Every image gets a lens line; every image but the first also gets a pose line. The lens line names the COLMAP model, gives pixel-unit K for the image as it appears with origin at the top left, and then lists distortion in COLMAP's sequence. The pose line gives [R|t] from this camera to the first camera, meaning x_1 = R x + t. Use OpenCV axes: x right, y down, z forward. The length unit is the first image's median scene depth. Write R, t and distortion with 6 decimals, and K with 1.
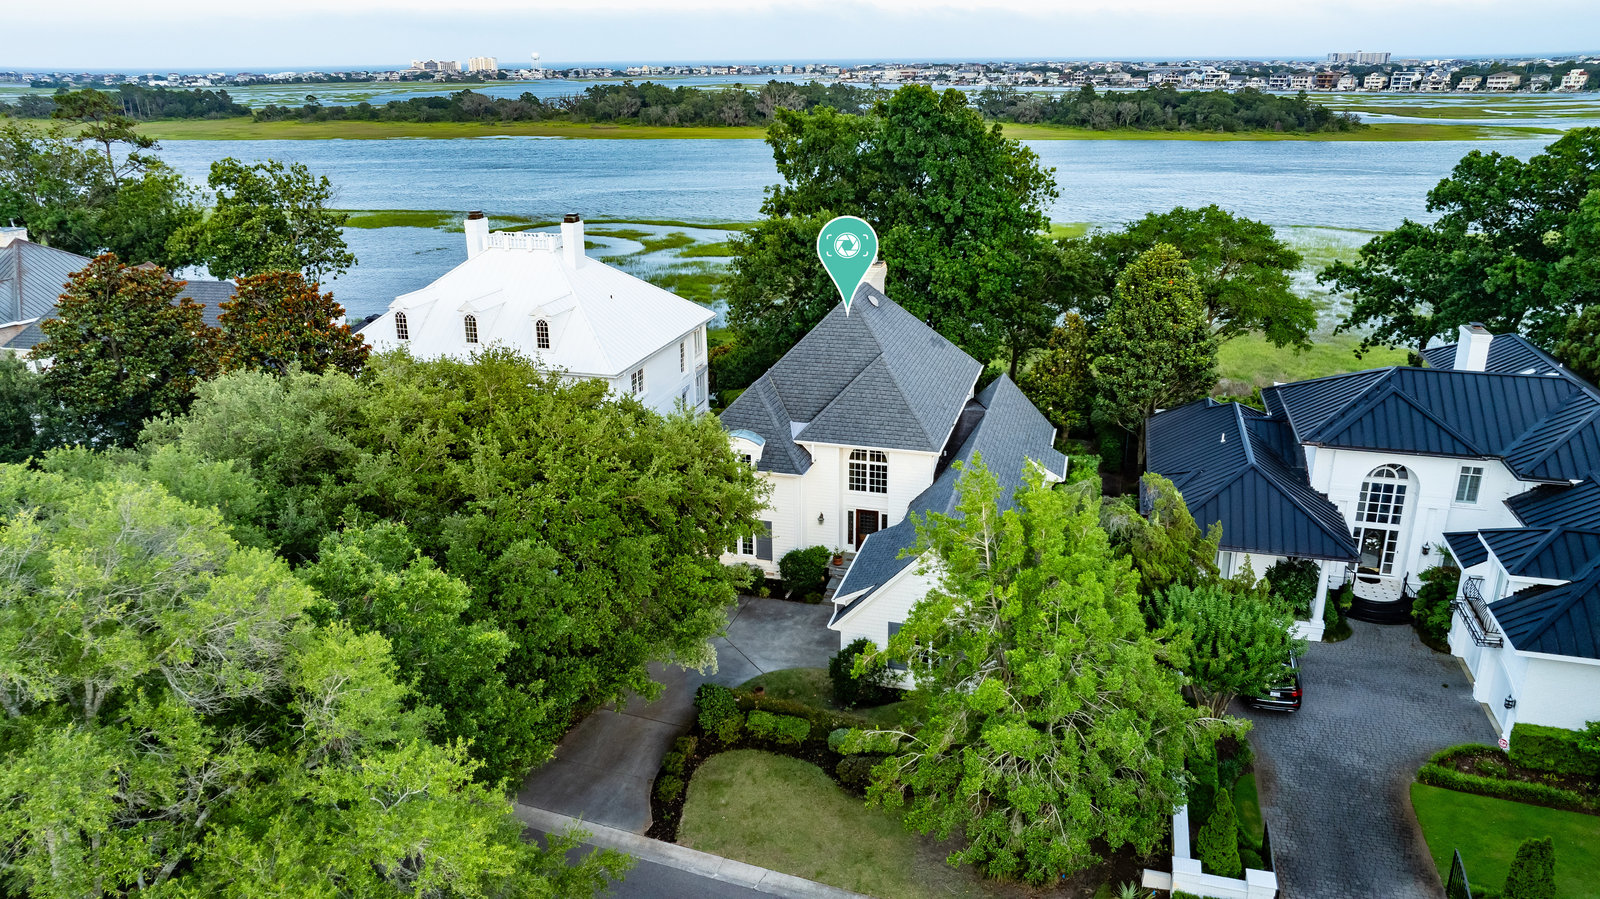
lens RADIAL K [[1128.4, 0, 797.3], [0, 1128.4, 455.7], [0, 0, 1]] dist [-0.032989, 0.029036]
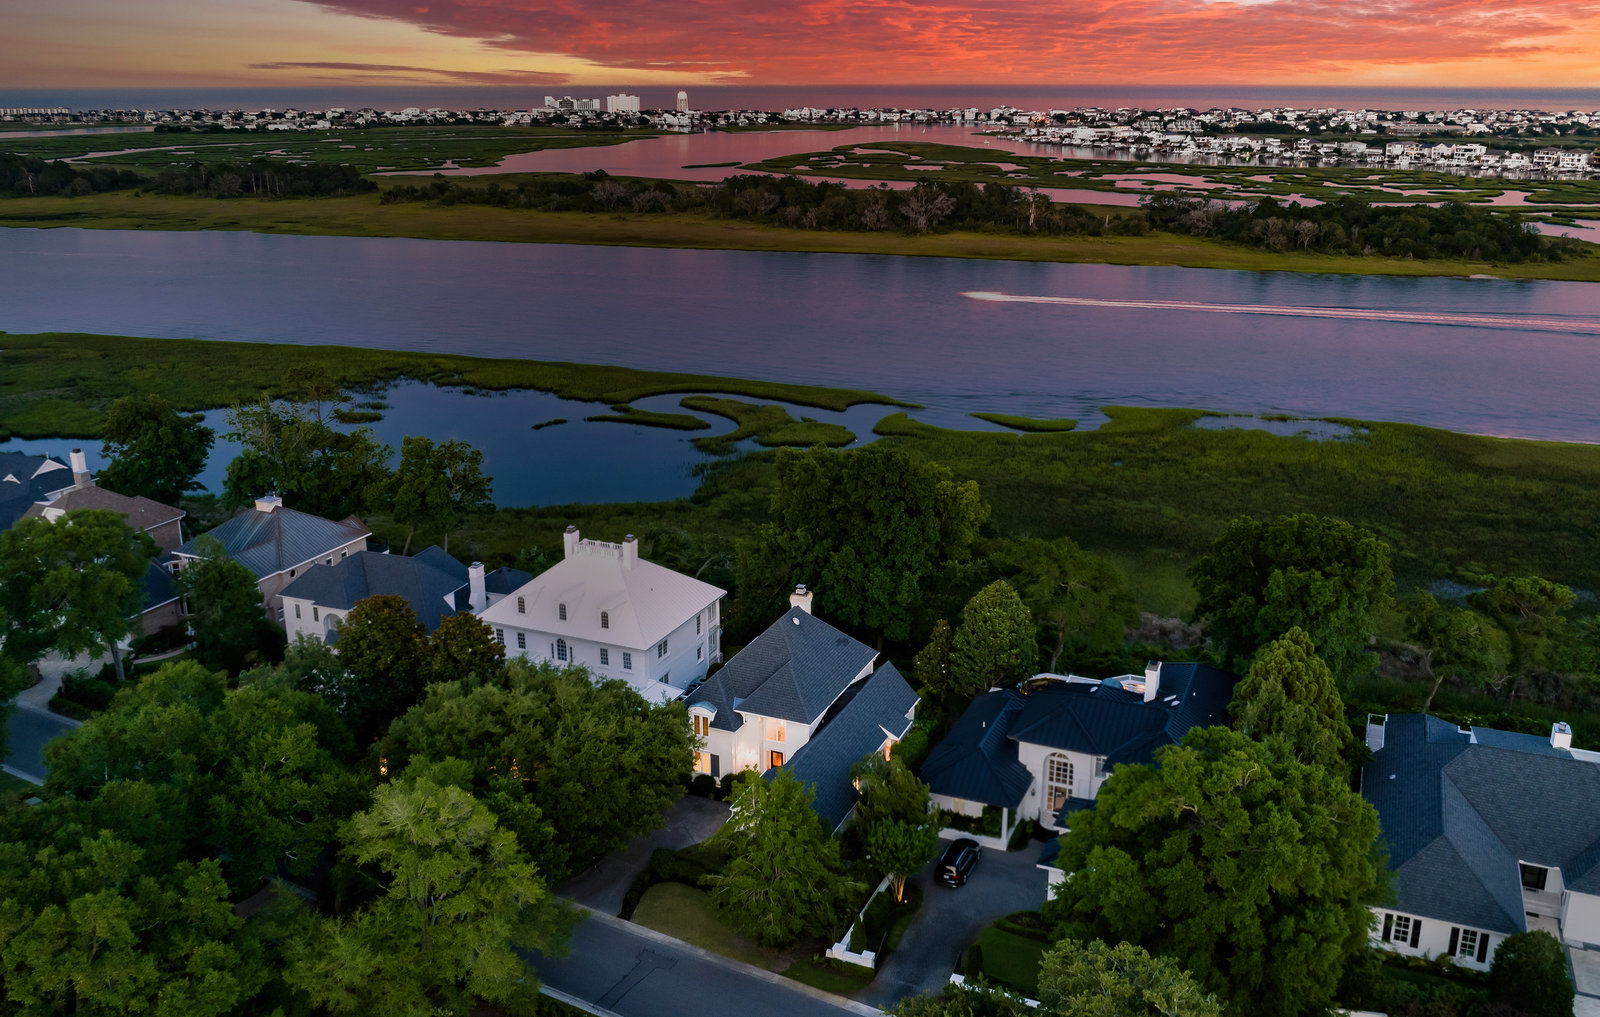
lens RADIAL K [[1360.1, 0, 803.7], [0, 1360.1, 485.3], [0, 0, 1]] dist [-0.018325, -0.015986]
pose [[0.991027, 0.047212, -0.125050, 0.301964], [-0.053433, 0.997471, -0.046869, -0.230491], [0.122521, 0.053130, 0.991043, -0.944672]]
